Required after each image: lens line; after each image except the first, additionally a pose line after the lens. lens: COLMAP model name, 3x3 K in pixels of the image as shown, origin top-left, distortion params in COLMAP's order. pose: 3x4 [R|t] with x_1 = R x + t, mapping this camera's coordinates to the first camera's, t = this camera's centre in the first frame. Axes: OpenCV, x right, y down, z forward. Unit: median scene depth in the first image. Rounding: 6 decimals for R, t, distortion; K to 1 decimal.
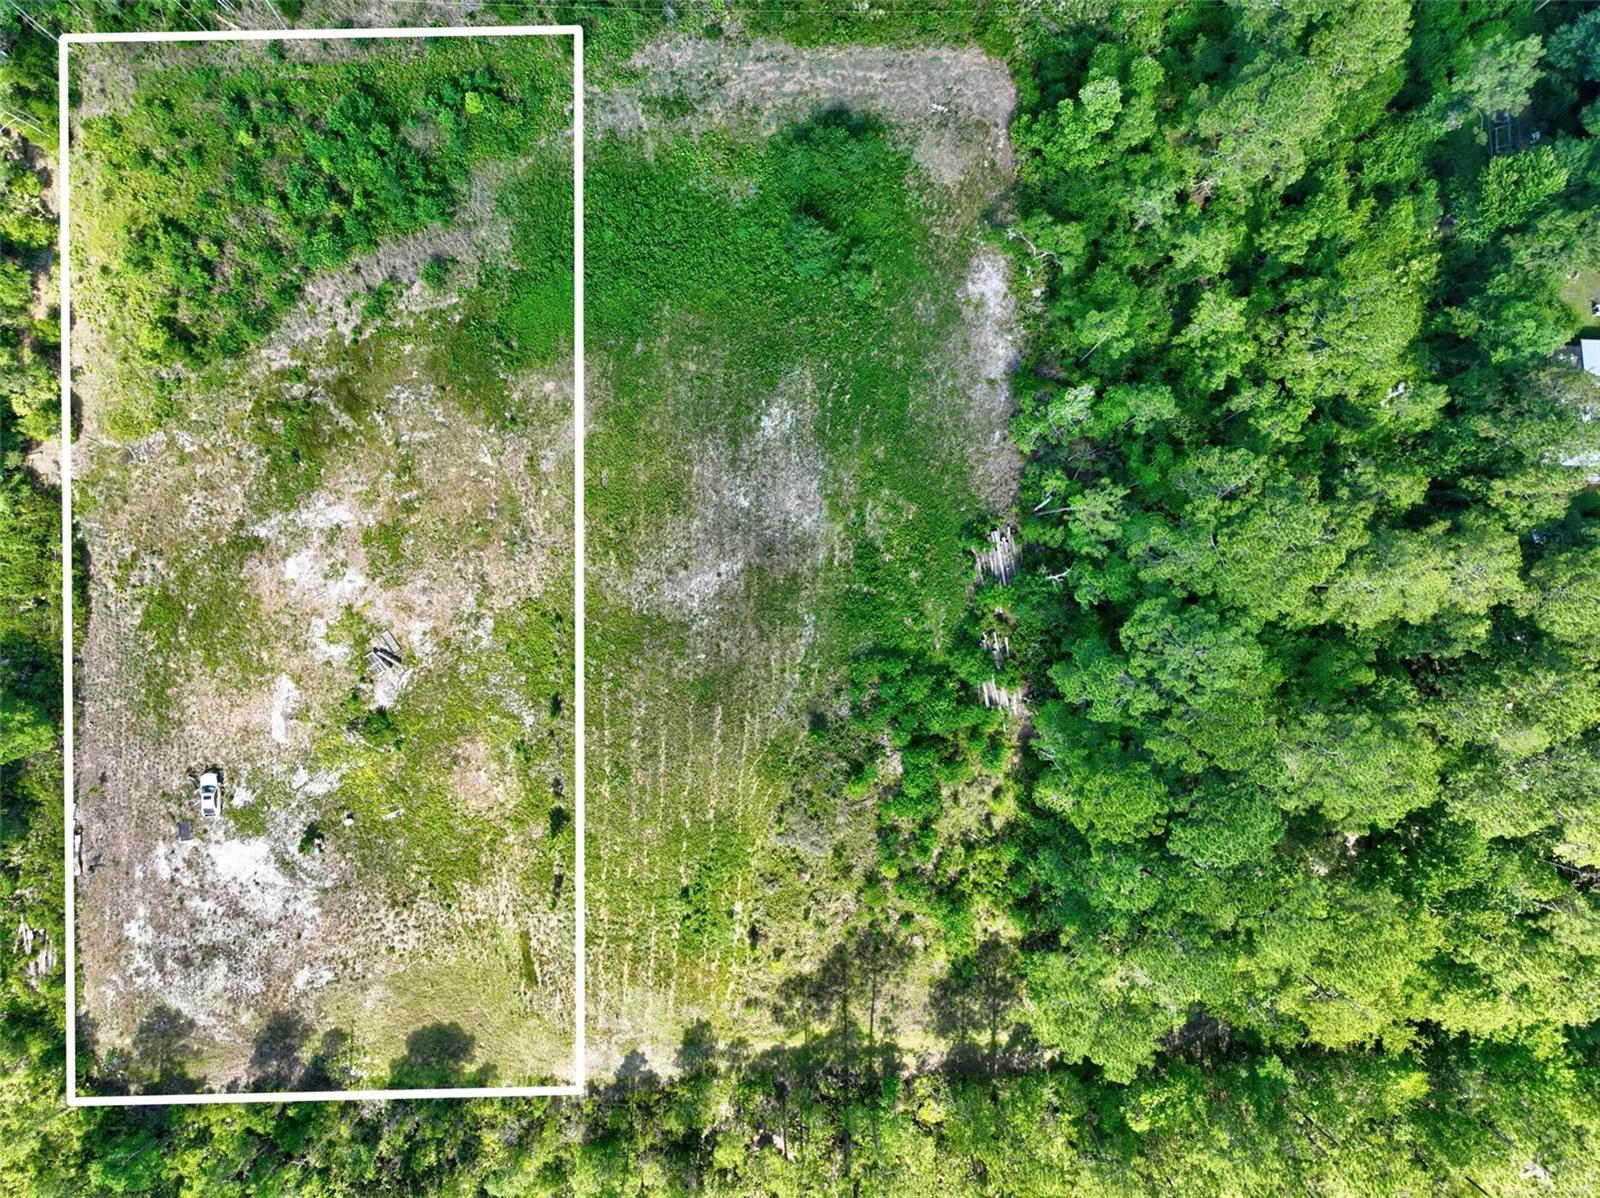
lens RADIAL K [[1125.4, 0, 829.7], [0, 1125.4, 597.8], [0, 0, 1]] dist [0.001274, 0.014336]
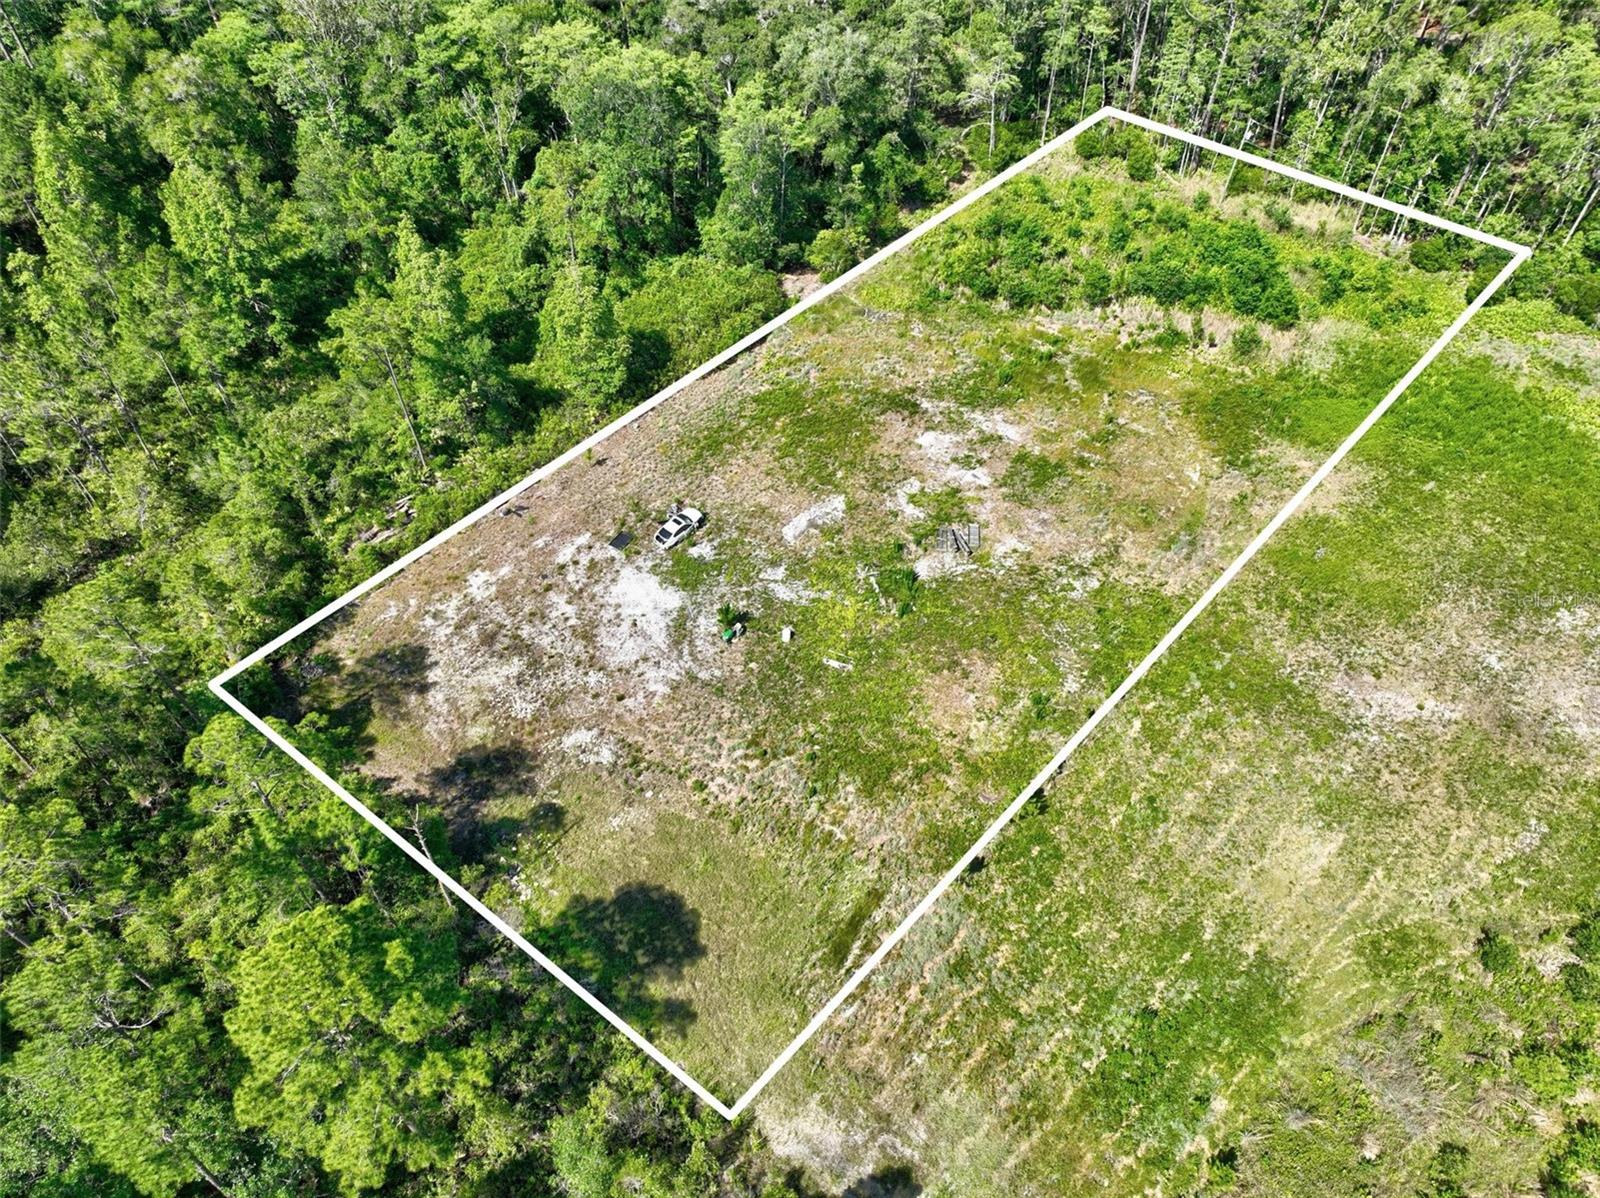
lens RADIAL K [[1125.4, 0, 801.2], [0, 1125.4, 601.5], [0, 0, 1]] dist [0.001274, 0.014336]
pose [[0.753365, 0.487435, -0.441415, -0.111432], [-0.657593, 0.561913, -0.501822, 0.538533], [0.003431, 0.668327, 0.743860, 0.446568]]
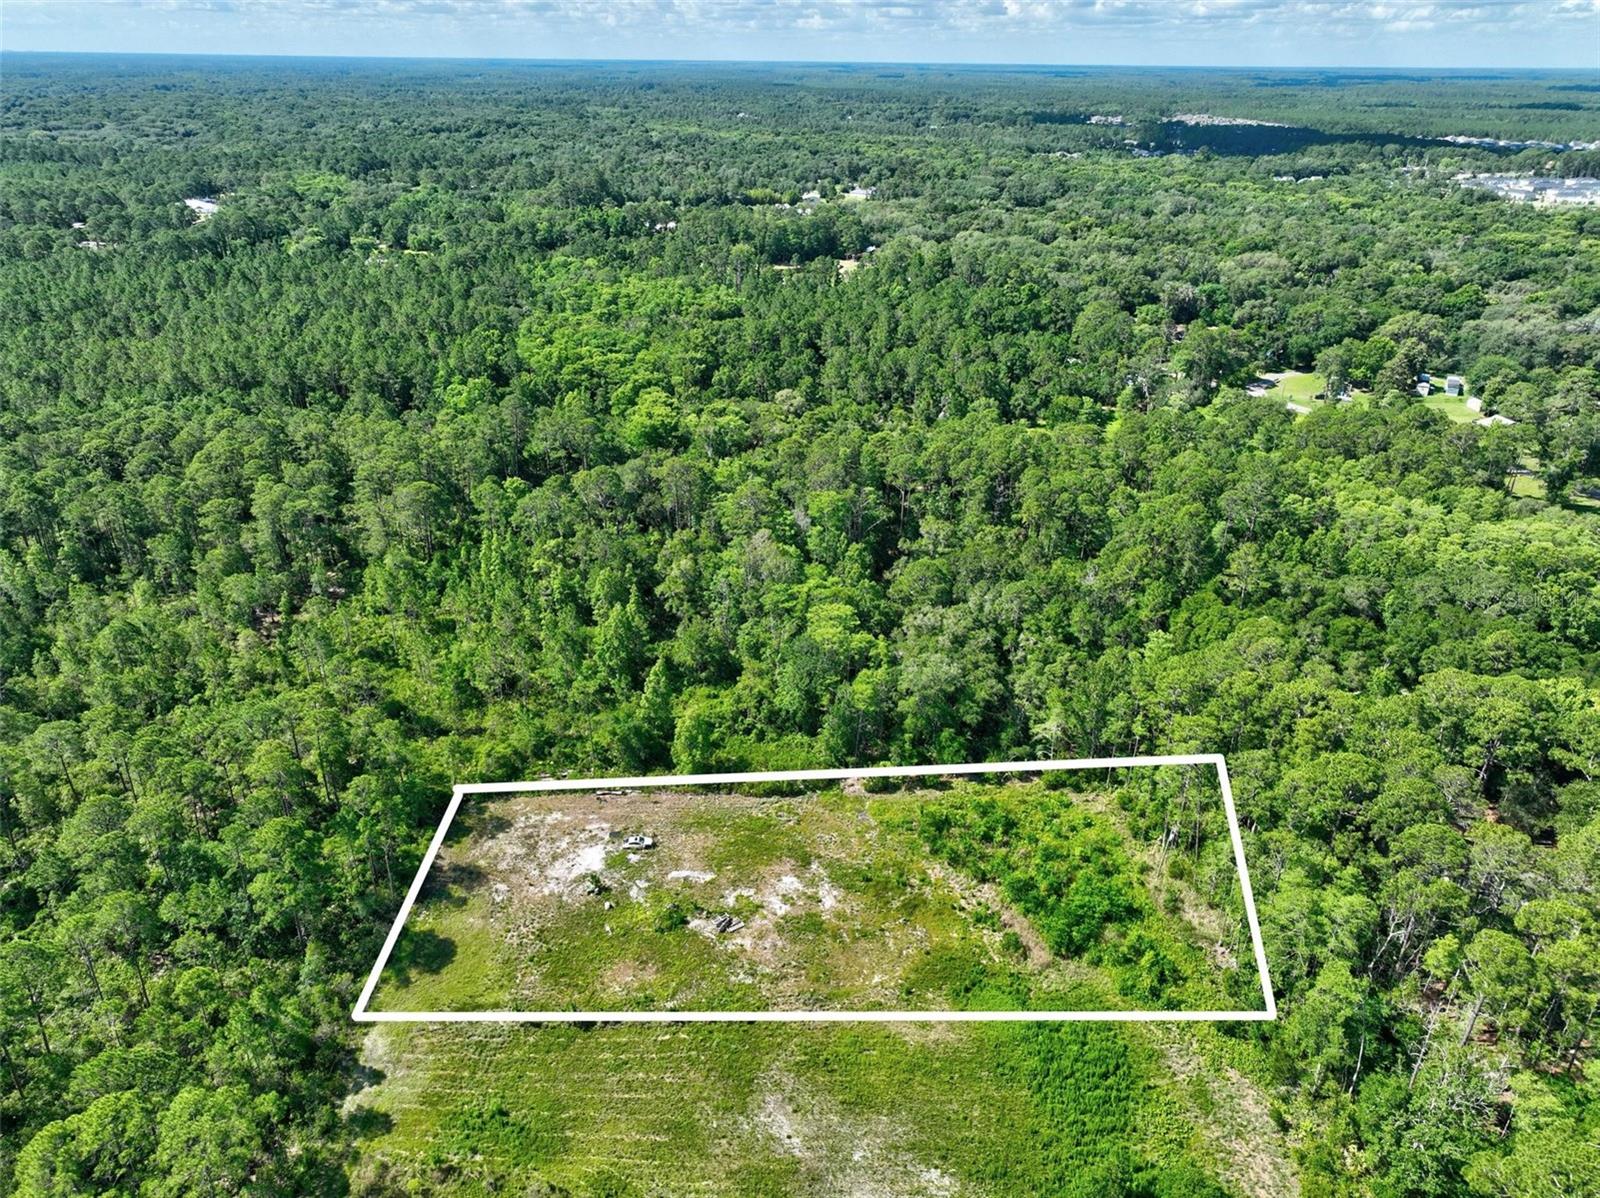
lens RADIAL K [[1125.4, 0, 799.0], [0, 1125.4, 601.7], [0, 0, 1]] dist [0.001274, 0.014336]
pose [[0.021572, 0.431851, -0.901687, 0.663874], [-0.999767, 0.010424, -0.018926, -0.014845], [0.001226, 0.901885, 0.431975, 0.062136]]
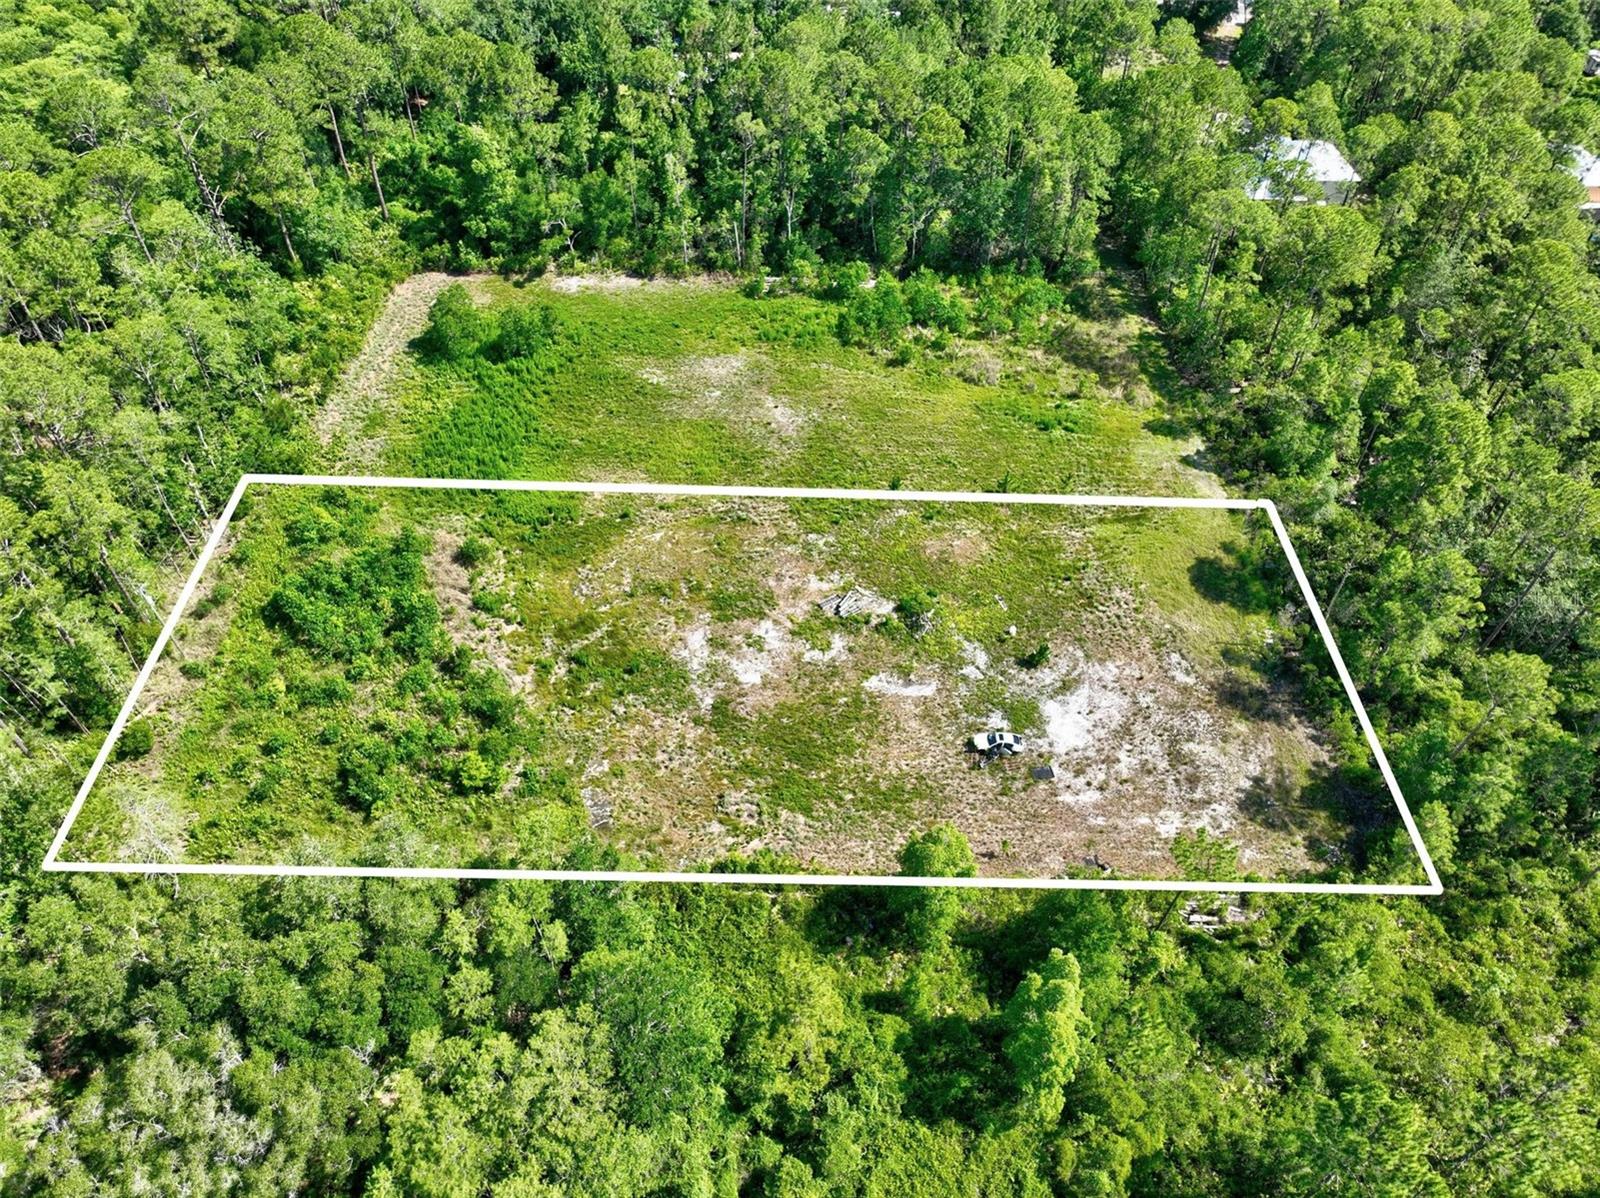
lens RADIAL K [[1125.4, 0, 798.6], [0, 1125.4, 600.9], [0, 0, 1]] dist [0.001274, 0.014336]
pose [[0.029963, -0.719081, 0.694280, -1.083283], [0.999383, 0.034282, -0.007624, 0.019781], [-0.018318, 0.694080, 0.719665, 0.281387]]
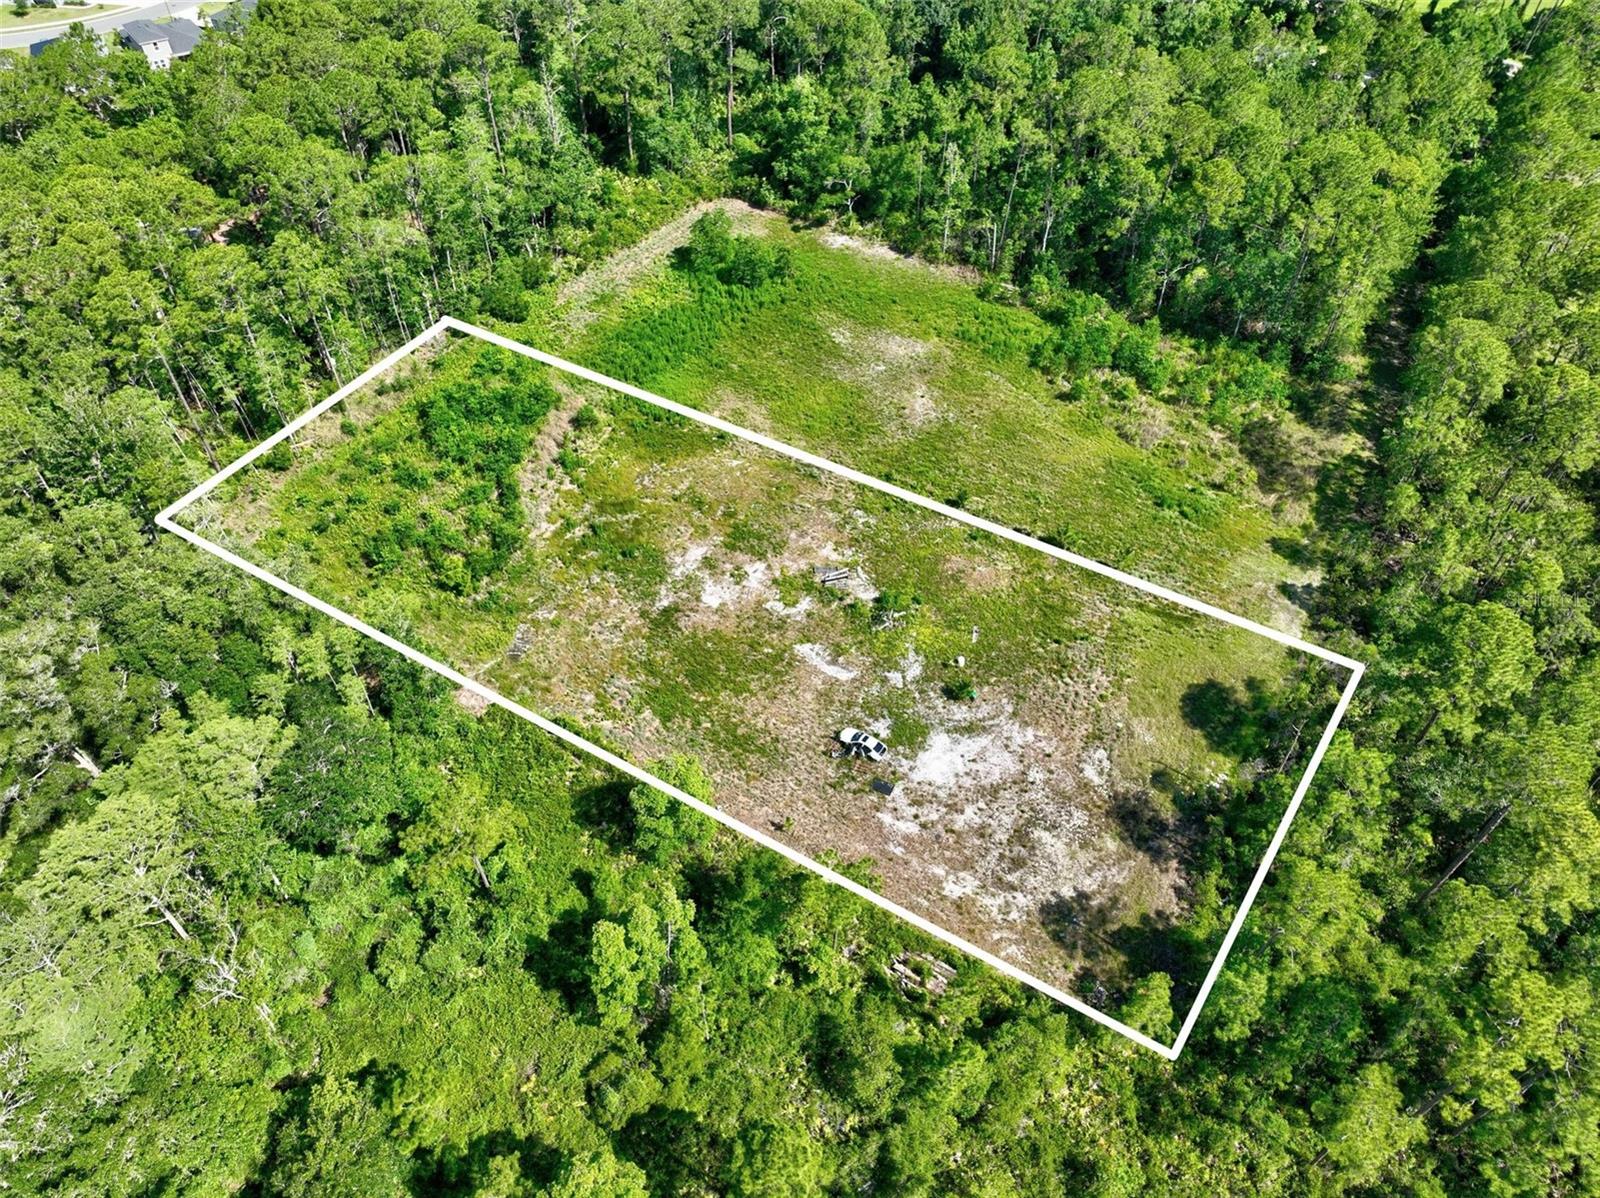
lens RADIAL K [[1125.4, 0, 800.1], [0, 1125.4, 601.2], [0, 0, 1]] dist [0.001274, 0.014336]
pose [[0.552247, -0.596035, 0.582894, -1.024570], [0.833546, 0.407310, -0.373228, 0.418828], [-0.014961, 0.691983, 0.721759, 0.271904]]
